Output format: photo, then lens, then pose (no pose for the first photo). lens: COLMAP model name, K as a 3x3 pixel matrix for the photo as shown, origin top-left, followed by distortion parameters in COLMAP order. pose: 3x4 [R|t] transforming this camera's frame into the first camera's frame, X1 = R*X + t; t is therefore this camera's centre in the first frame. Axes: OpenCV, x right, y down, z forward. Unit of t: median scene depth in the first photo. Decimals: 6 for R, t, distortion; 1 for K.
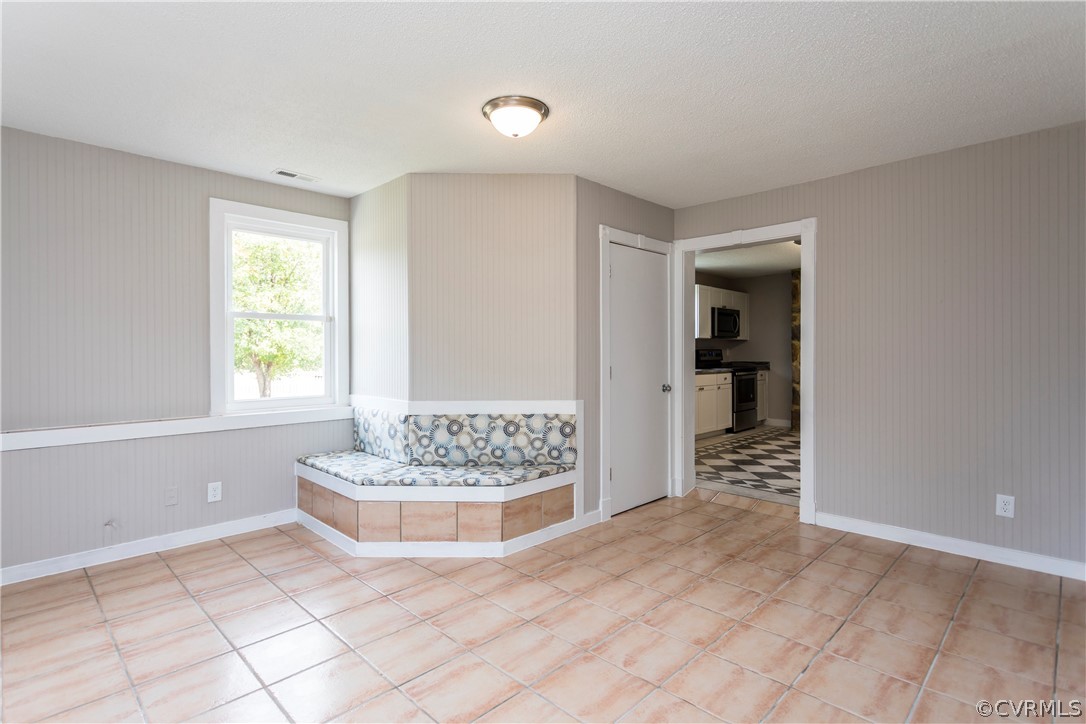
lens RADIAL K [[531.0, 0, 517.6], [0, 531.0, 353.6], [0, 0, 1]] dist [-0.001863, 0.001350]
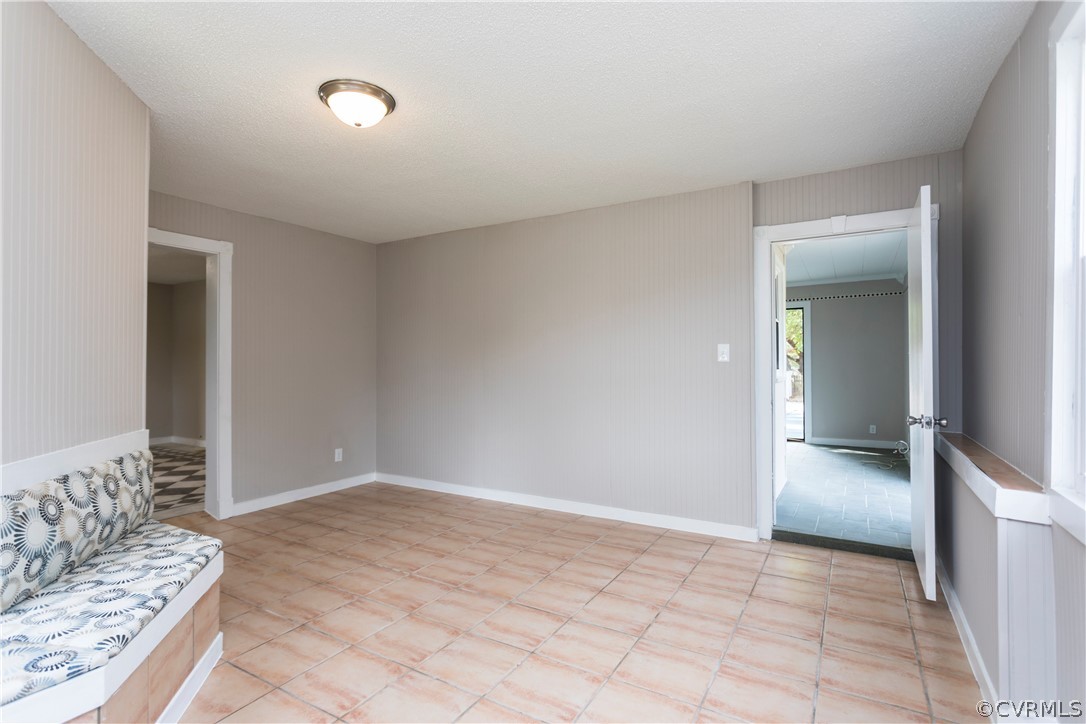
lens RADIAL K [[531.0, 0, 541.3], [0, 531.0, 362.2], [0, 0, 1]] dist [-0.001863, 0.001350]
pose [[-0.266413, 0.008650, 0.963820, -0.958108], [0.005852, 0.999956, -0.007357, 0.011797], [-0.963841, 0.003680, -0.266452, 0.920654]]
